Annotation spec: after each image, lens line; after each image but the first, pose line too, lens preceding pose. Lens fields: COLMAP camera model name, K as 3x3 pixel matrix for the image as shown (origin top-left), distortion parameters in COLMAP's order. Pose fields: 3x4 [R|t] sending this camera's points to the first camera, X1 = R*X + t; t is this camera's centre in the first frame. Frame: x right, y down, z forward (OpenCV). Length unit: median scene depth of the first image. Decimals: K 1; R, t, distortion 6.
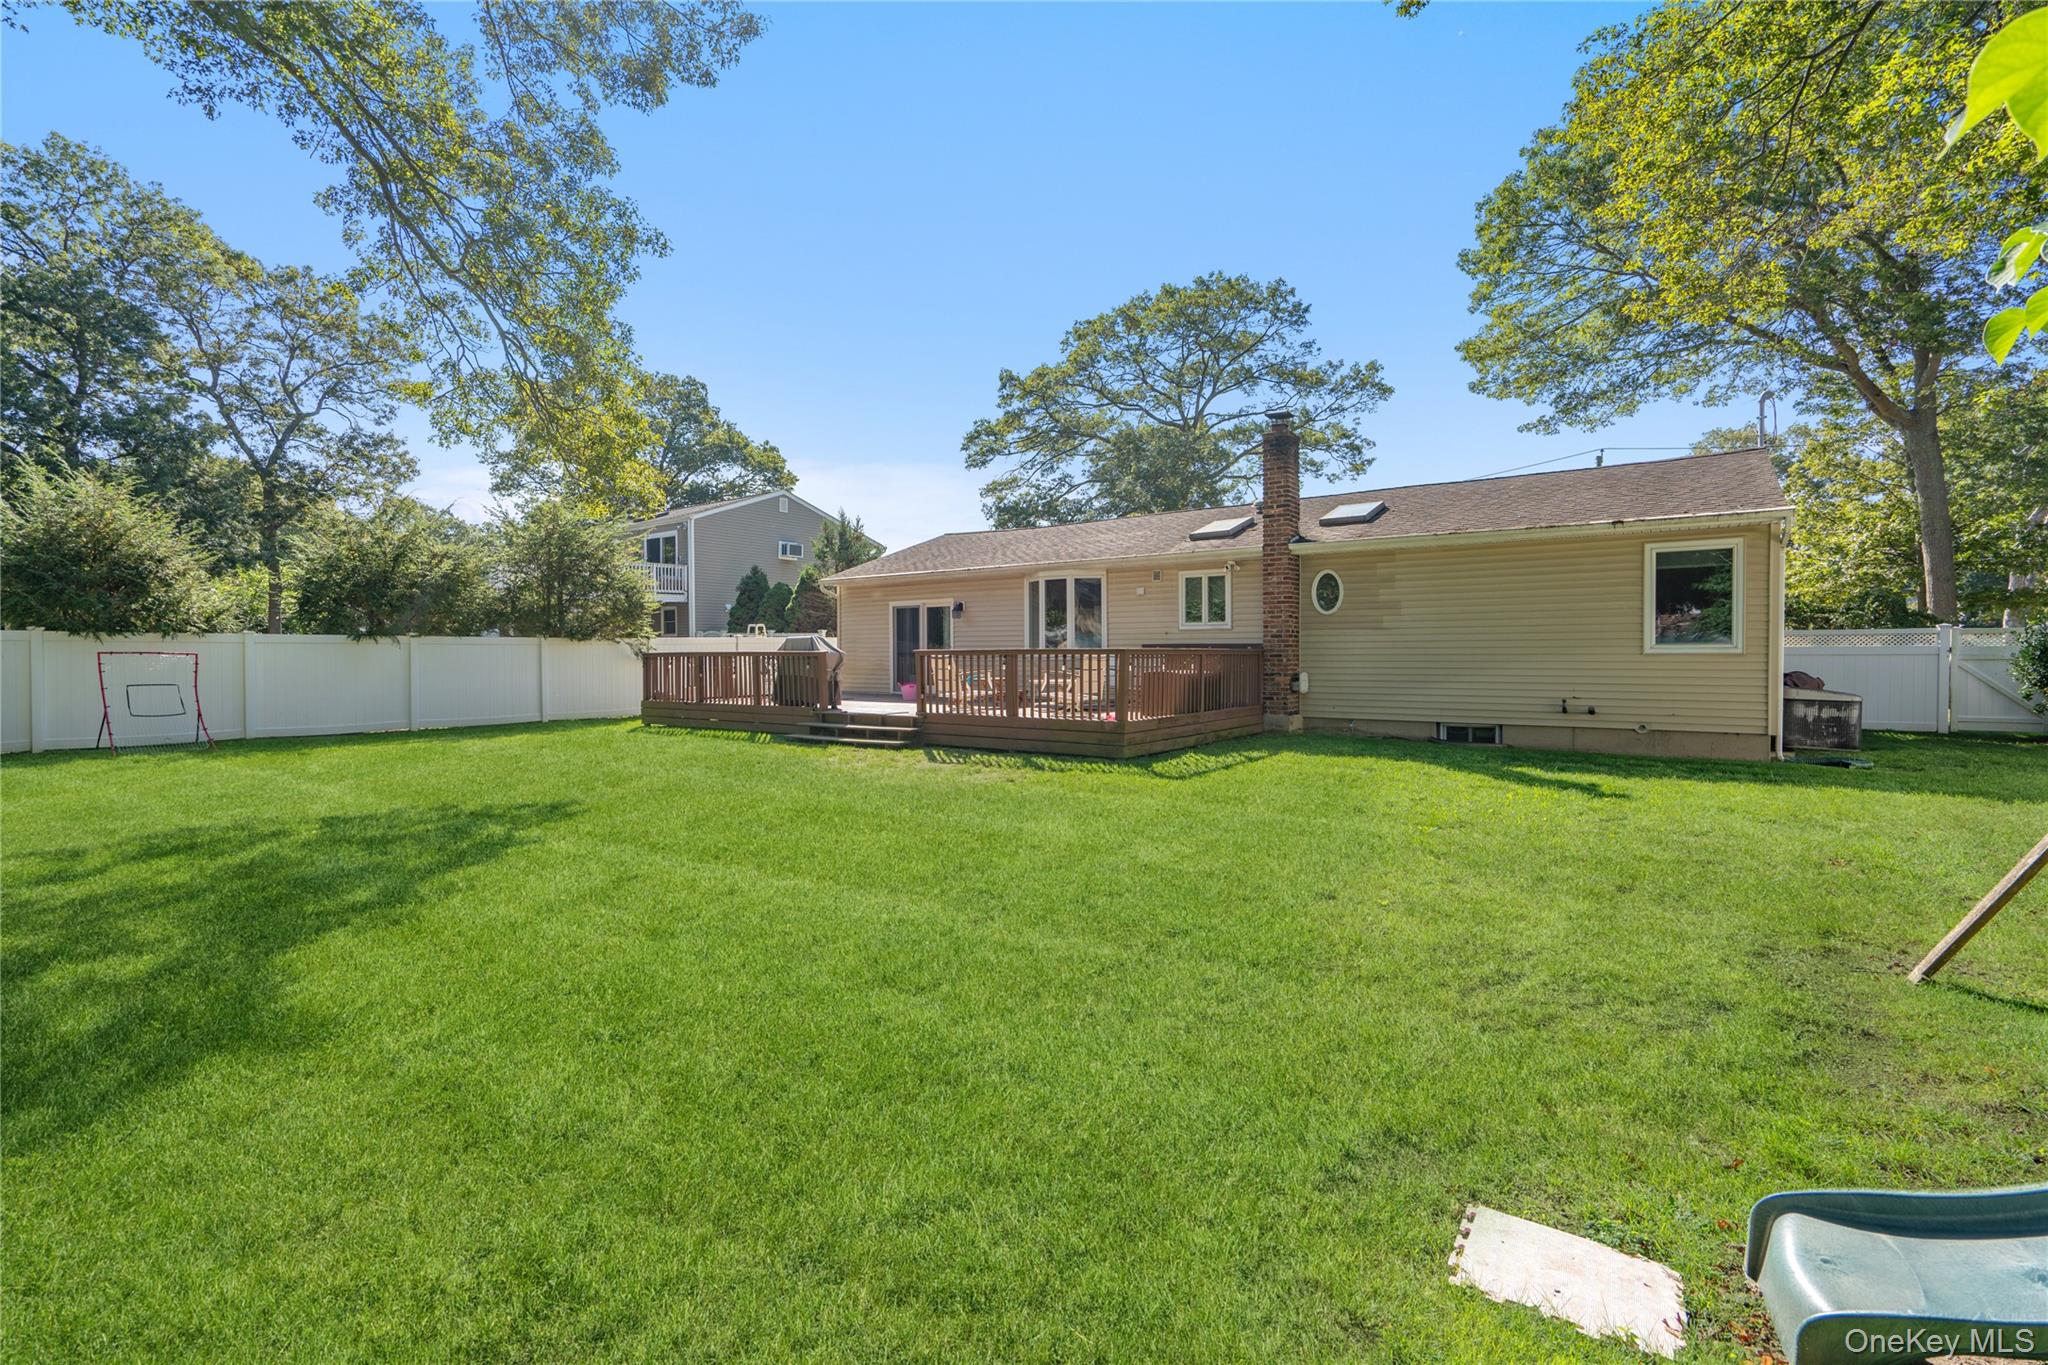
lens RADIAL K [[924.2, 0, 1016.1], [0, 924.2, 670.5], [0, 0, 1]] dist [0.000267, -0.000036]
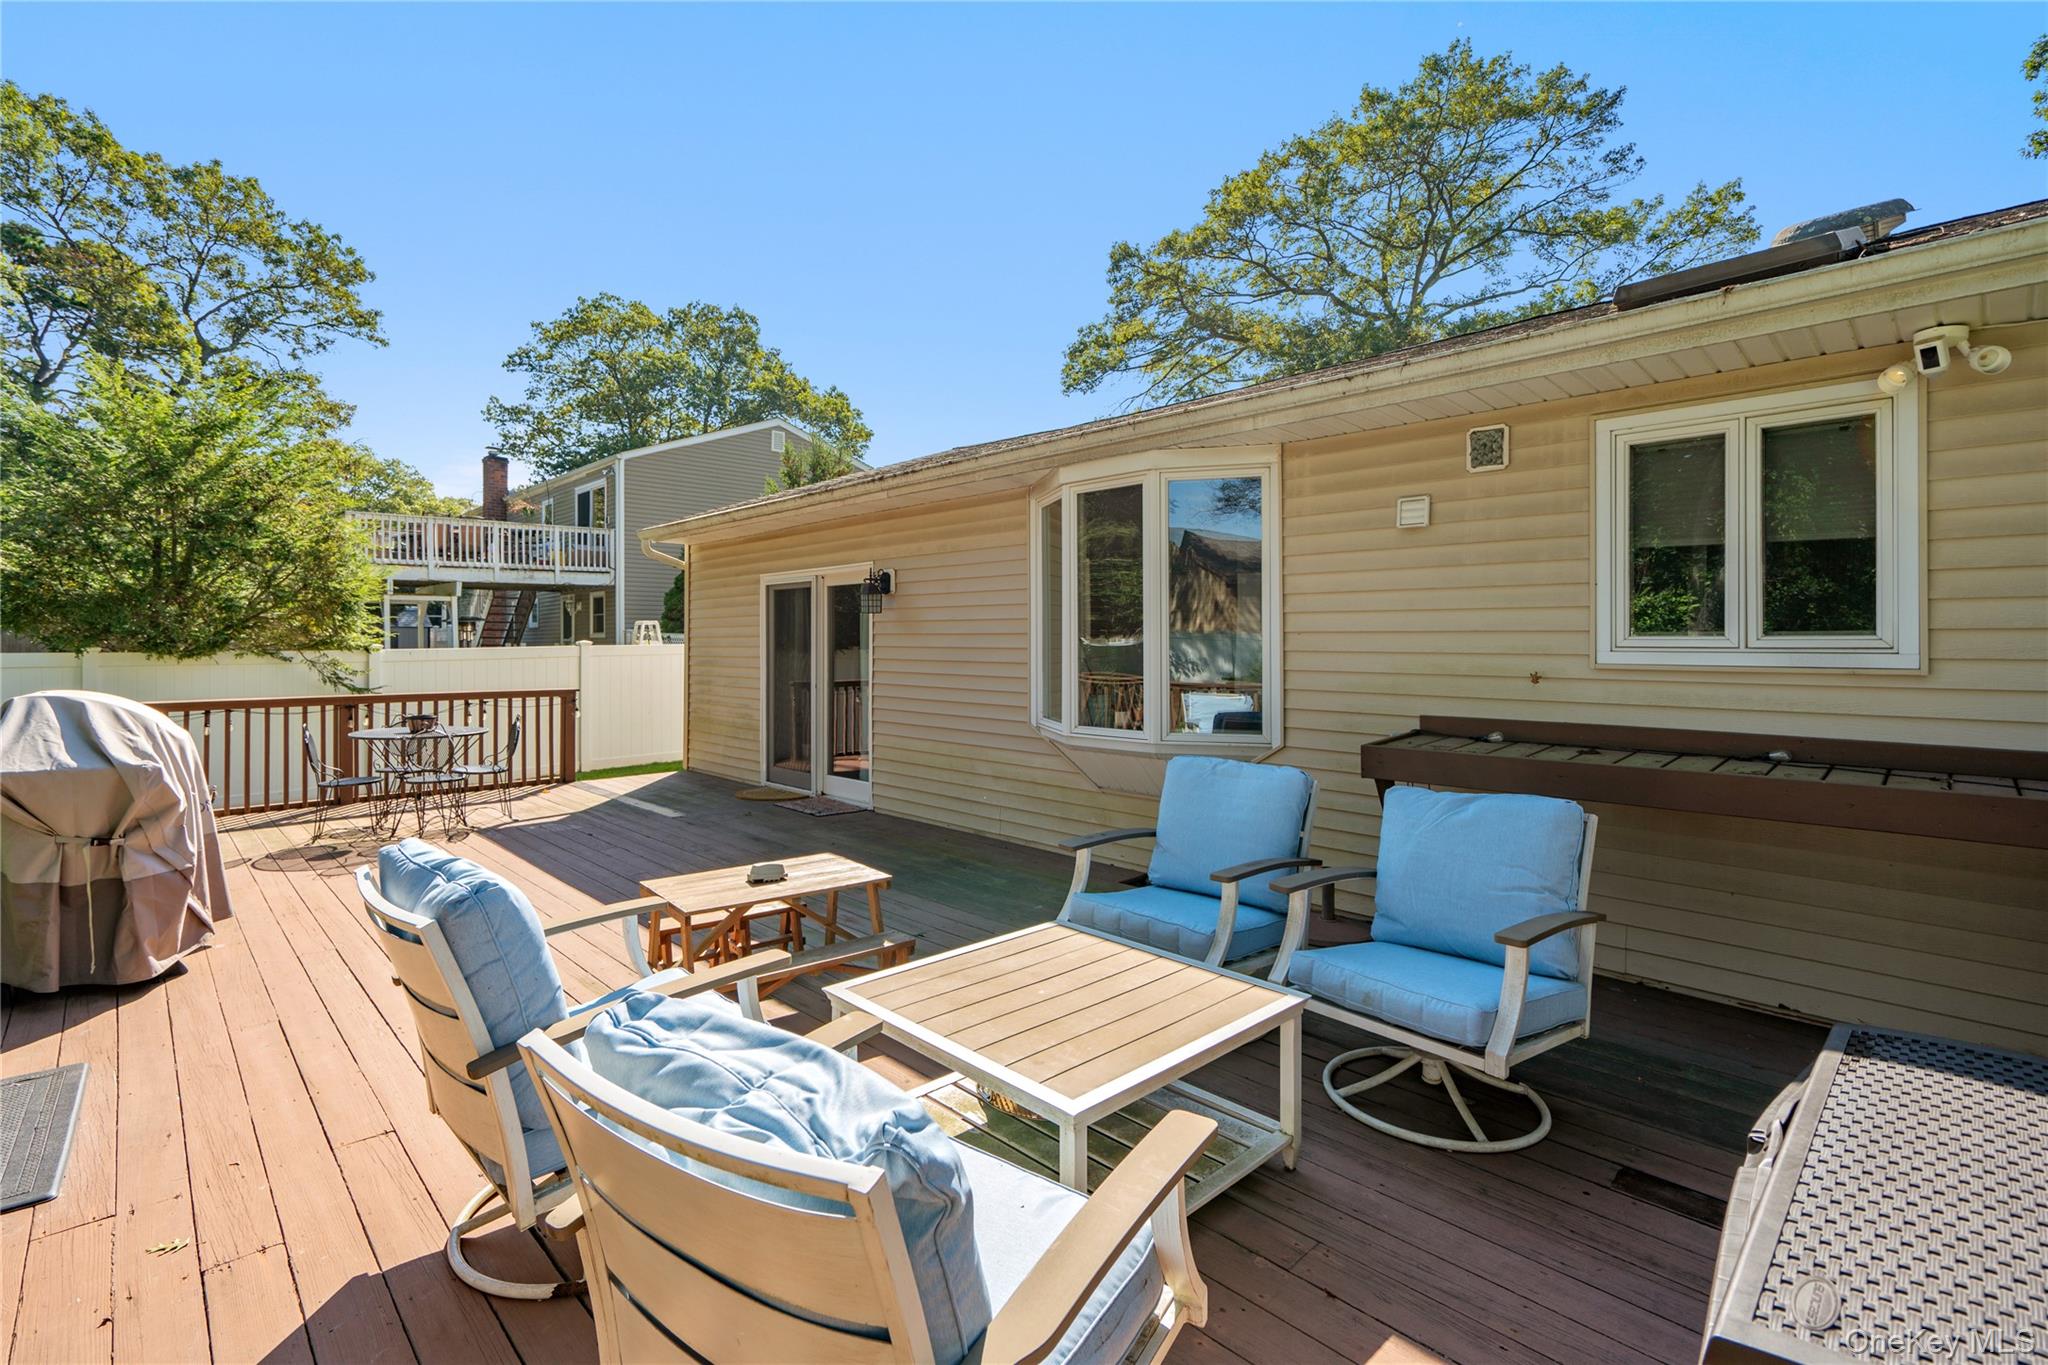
lens RADIAL K [[924.2, 0, 1004.1], [0, 924.2, 631.7], [0, 0, 1]] dist [0.000267, -0.000036]
pose [[0.983154, 0.003477, -0.182745, 0.031794], [-0.008699, 0.999576, -0.027778, -0.020542], [0.182571, 0.028899, 0.982768, 0.337493]]
